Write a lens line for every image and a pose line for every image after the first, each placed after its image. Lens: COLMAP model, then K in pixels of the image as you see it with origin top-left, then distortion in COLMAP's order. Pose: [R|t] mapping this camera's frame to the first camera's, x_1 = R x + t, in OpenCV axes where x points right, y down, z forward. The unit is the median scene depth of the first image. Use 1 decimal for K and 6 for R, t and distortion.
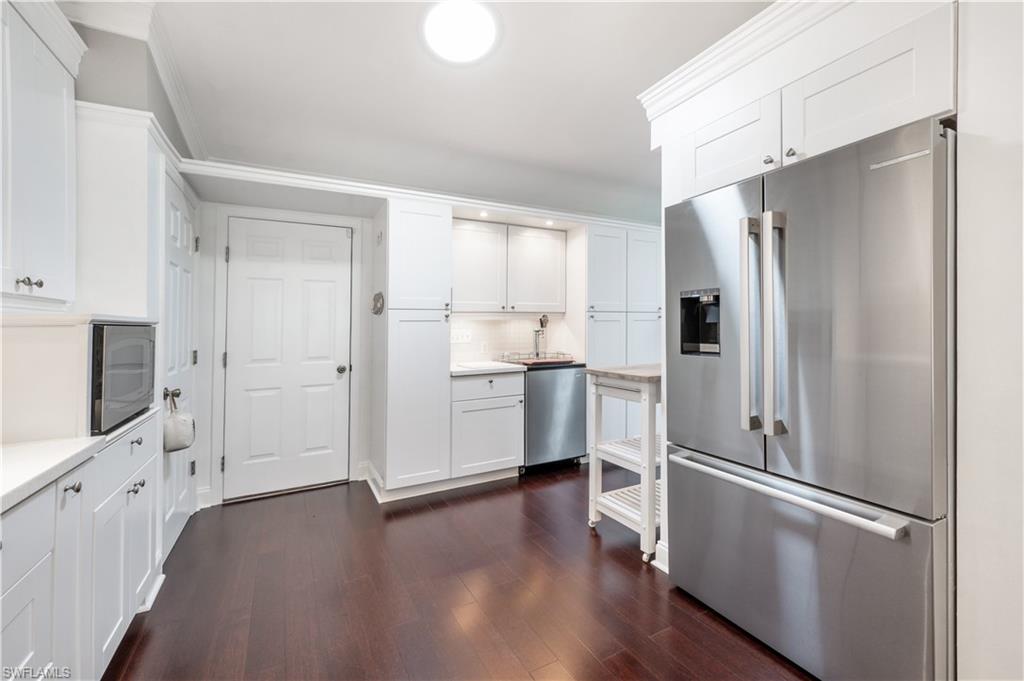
lens RADIAL K [[412.7, 0, 515.8], [0, 412.7, 326.7], [0, 0, 1]] dist [-0.008910, -0.000182]
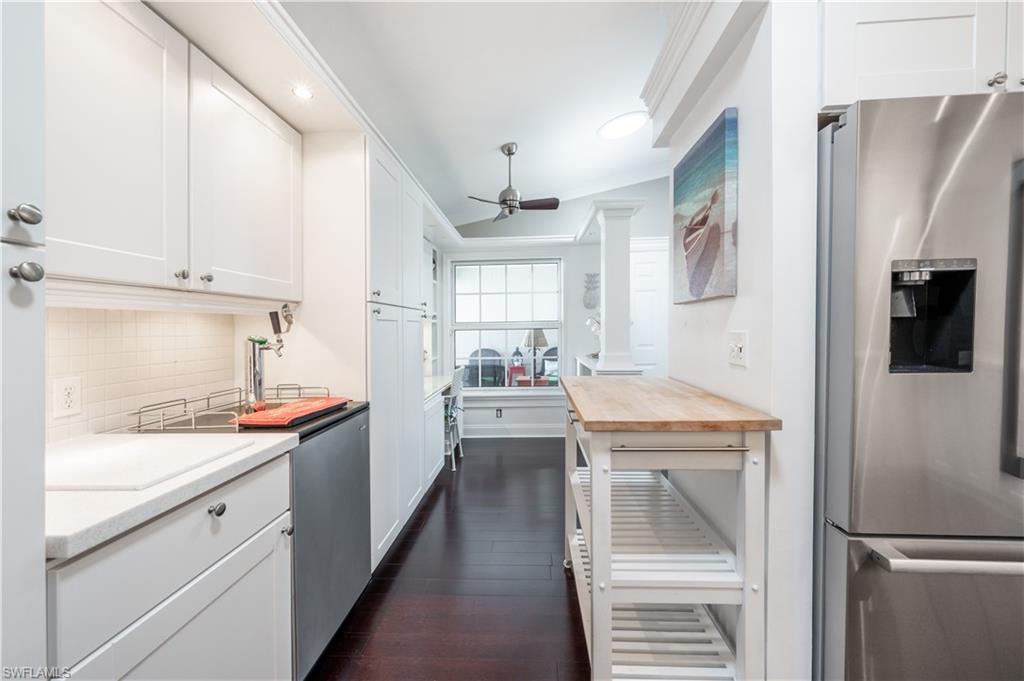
lens RADIAL K [[412.5, 0, 520.4], [0, 412.5, 335.1], [0, 0, 1]] dist [0.003305, 0.000158]
pose [[0.527241, -0.011154, 0.849643, -0.174320], [0.009472, 0.999929, 0.007249, 0.003666], [-0.849663, 0.004226, 0.527309, 0.574180]]
